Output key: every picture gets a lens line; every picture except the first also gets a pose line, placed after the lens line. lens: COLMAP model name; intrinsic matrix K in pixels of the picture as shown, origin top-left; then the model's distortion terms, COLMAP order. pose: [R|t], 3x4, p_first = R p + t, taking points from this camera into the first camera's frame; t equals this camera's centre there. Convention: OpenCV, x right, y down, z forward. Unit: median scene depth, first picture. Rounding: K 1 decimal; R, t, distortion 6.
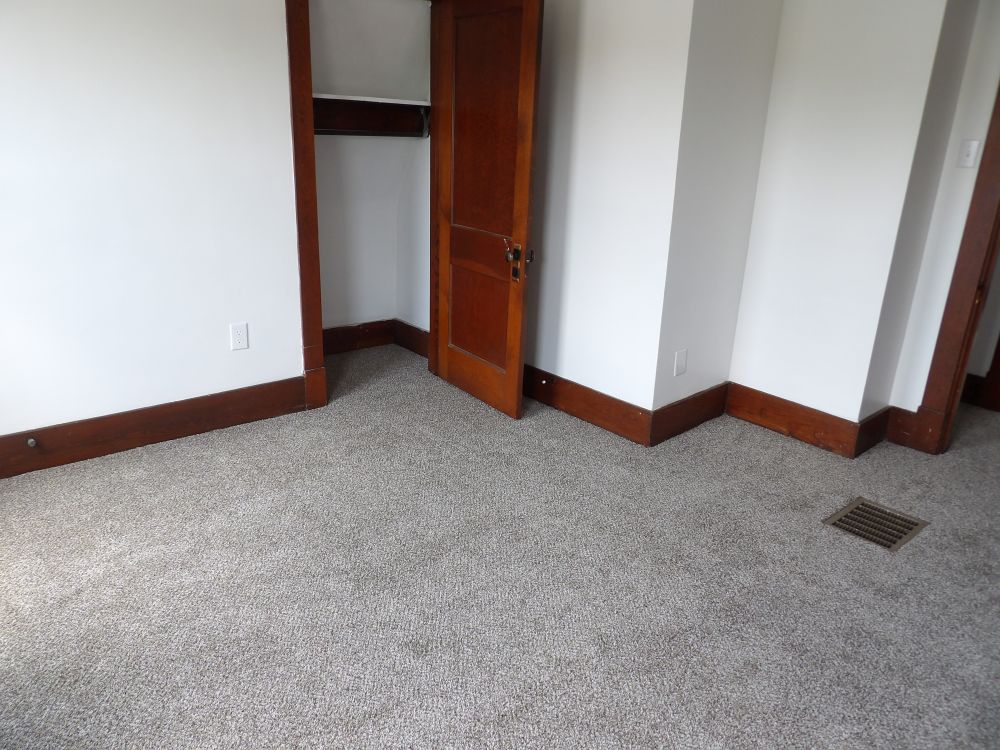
lens RADIAL K [[707.6, 0, 500.0], [0, 707.6, 375.0], [0, 0, 1]] dist [-0.001886, 0.003465]
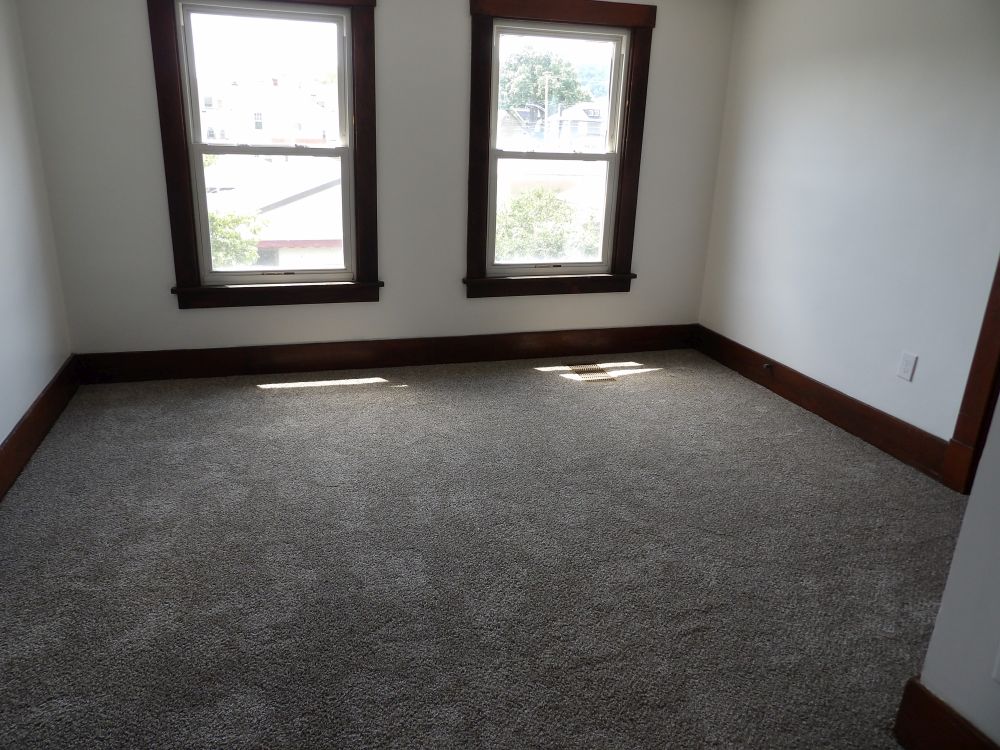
lens RADIAL K [[707.6, 0, 500.0], [0, 707.6, 375.0], [0, 0, 1]] dist [-0.001886, 0.003465]
pose [[-0.441274, 0.230053, -0.867383, 0.740446], [-0.324257, 0.860396, 0.393162, -0.247276], [0.836741, 0.454747, -0.305074, 0.830020]]
